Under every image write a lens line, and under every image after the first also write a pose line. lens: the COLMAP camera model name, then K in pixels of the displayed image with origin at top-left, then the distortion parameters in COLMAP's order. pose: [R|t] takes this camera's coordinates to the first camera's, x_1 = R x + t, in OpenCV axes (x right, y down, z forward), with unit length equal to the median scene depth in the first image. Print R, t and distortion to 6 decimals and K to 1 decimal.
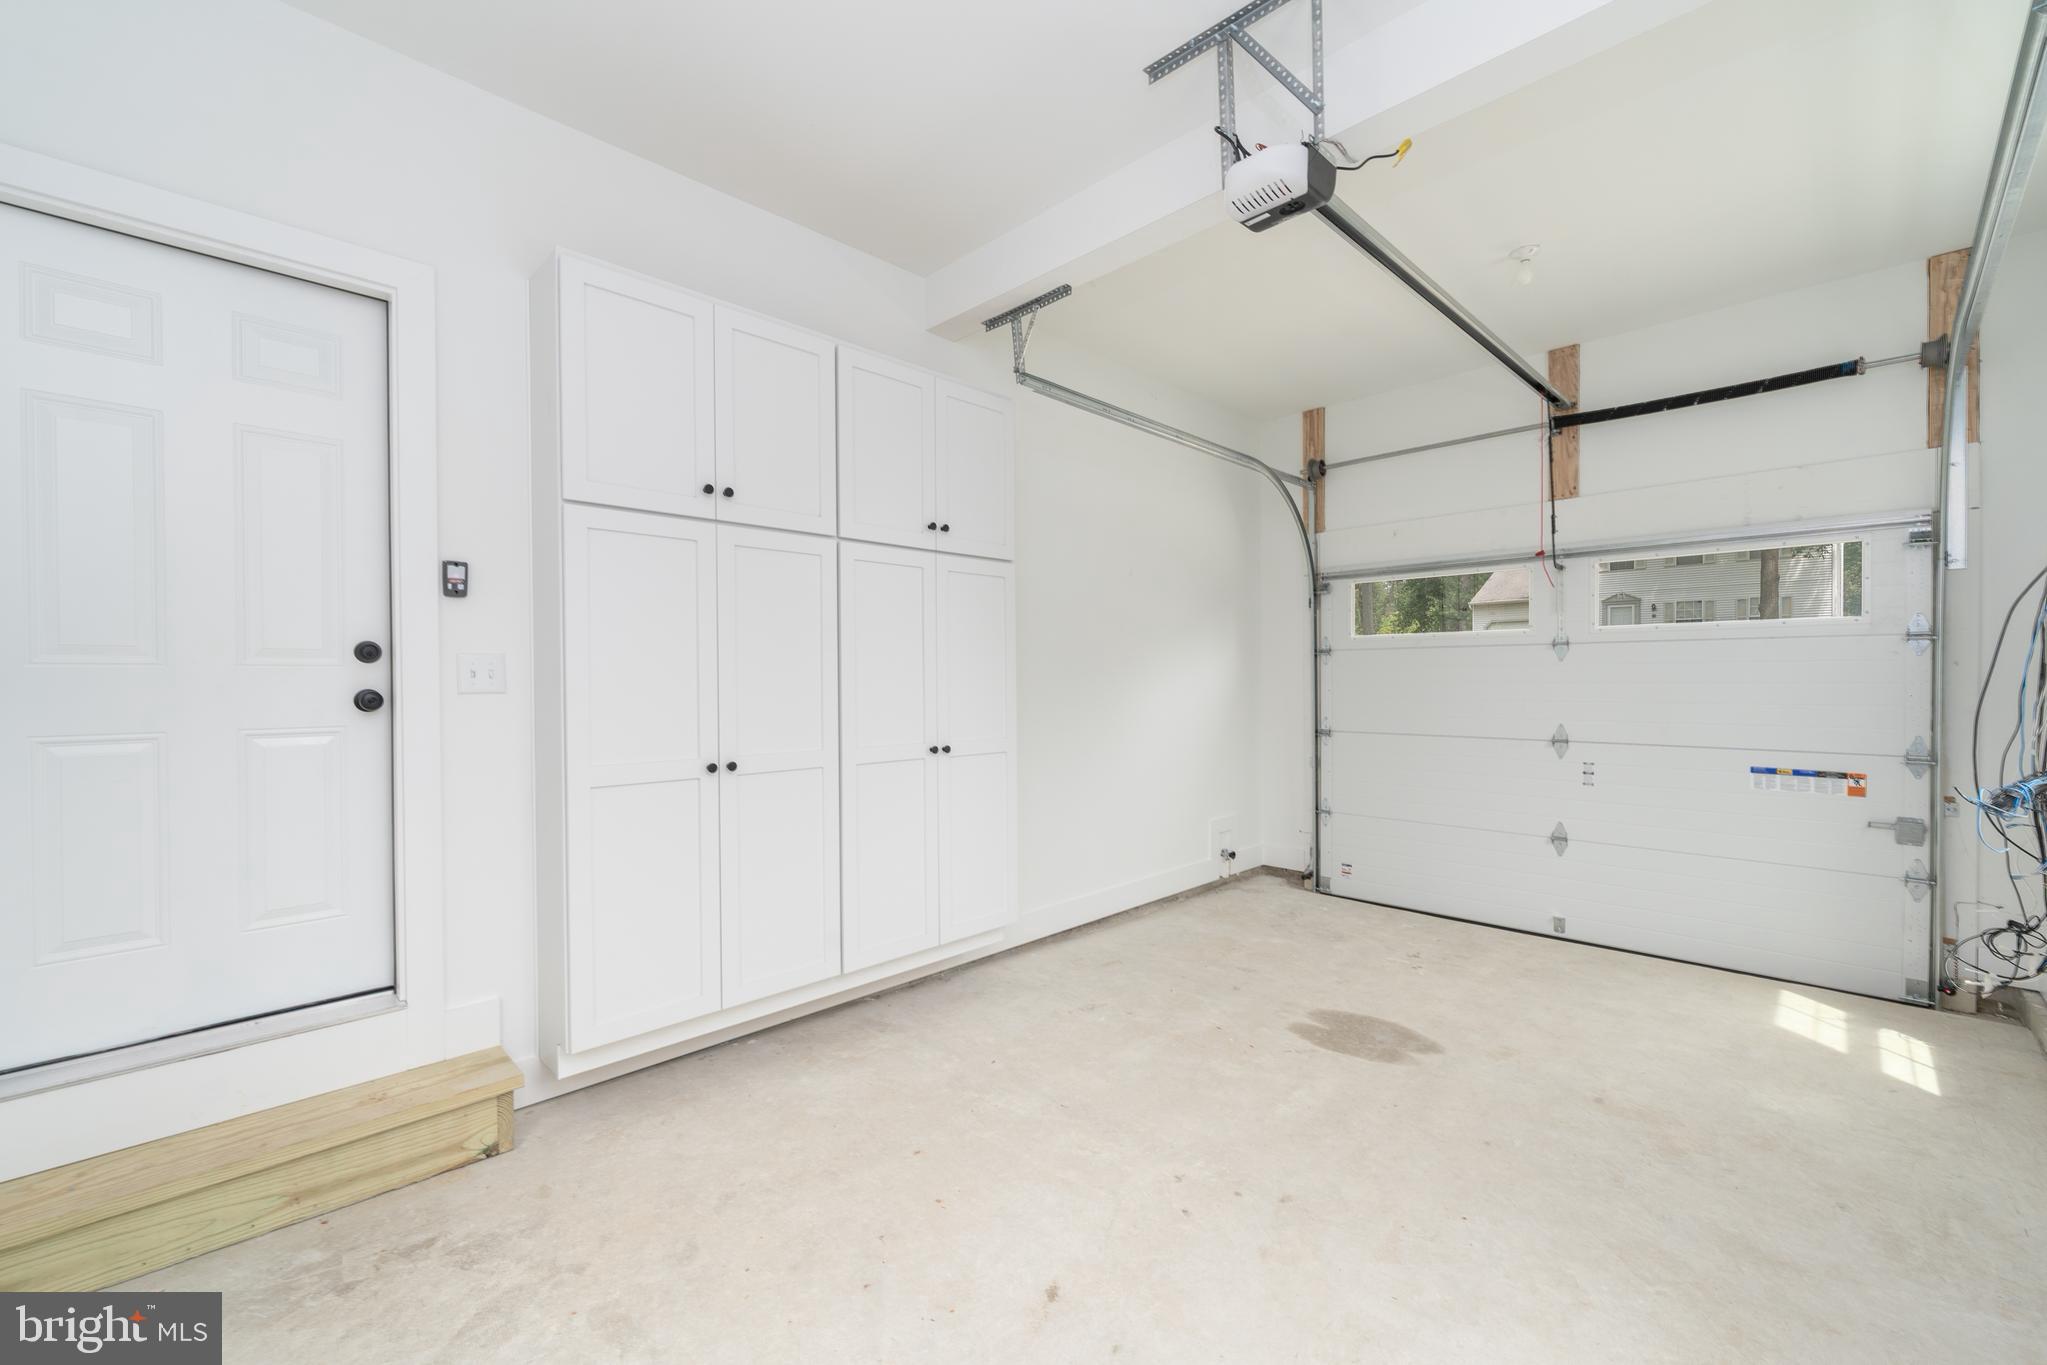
lens RADIAL K [[836.1, 0, 1023.9], [0, 836.1, 681.4], [0, 0, 1]] dist [-0.002032, 0.001341]
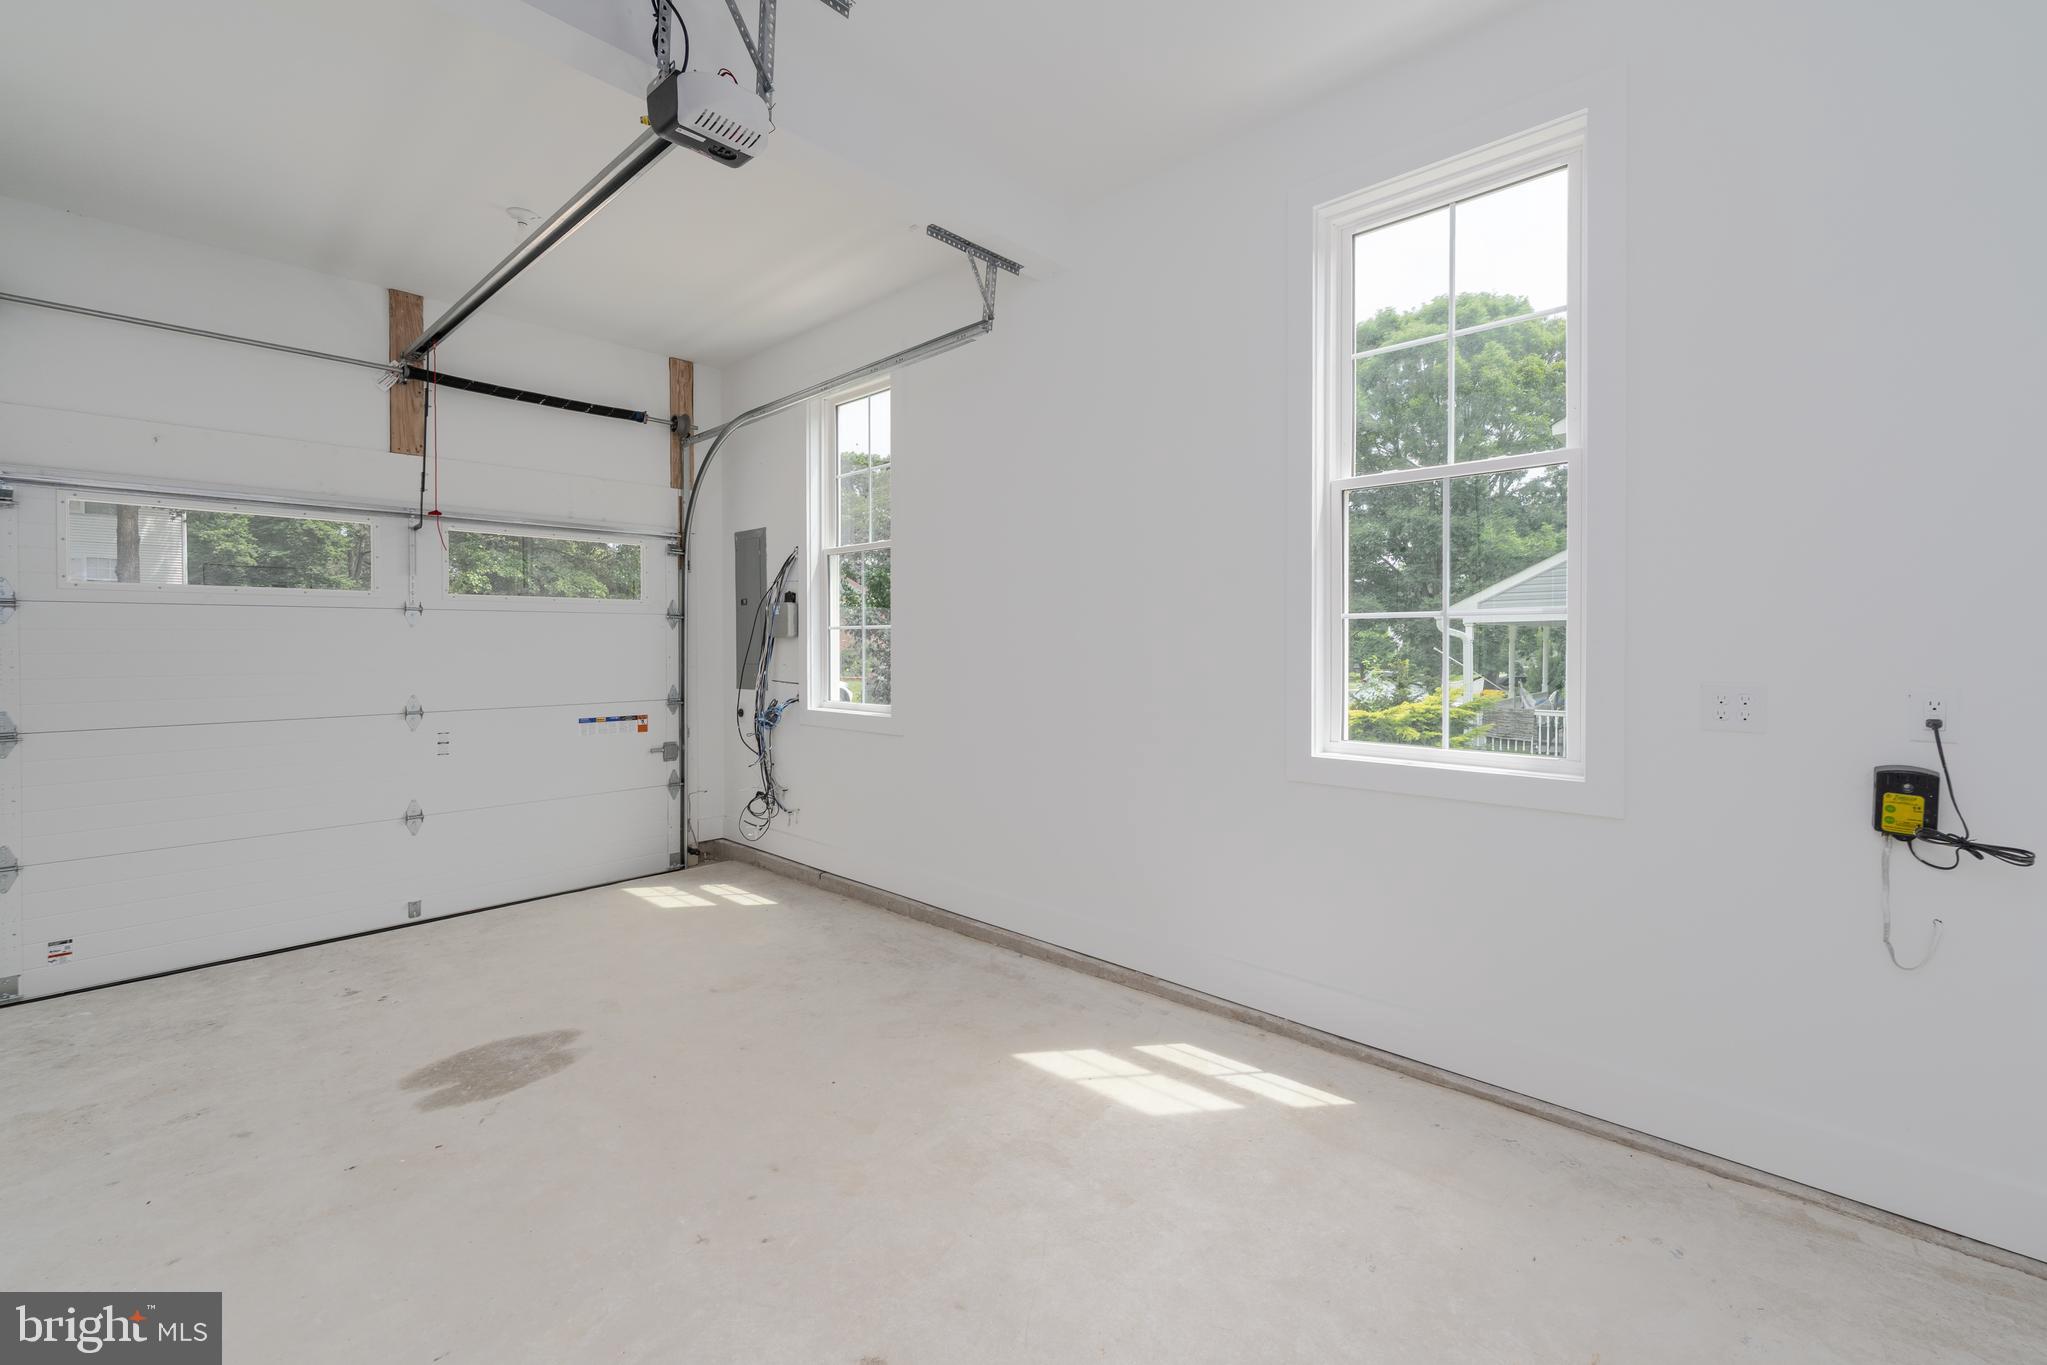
lens RADIAL K [[836.1, 0, 1034.3], [0, 836.1, 645.5], [0, 0, 1]] dist [-0.002032, 0.001341]
pose [[-0.034555, -0.000559, 0.999403, -0.391496], [0.008348, 0.999965, 0.000848, 0.000850], [-0.999368, 0.008373, -0.034549, 0.409844]]
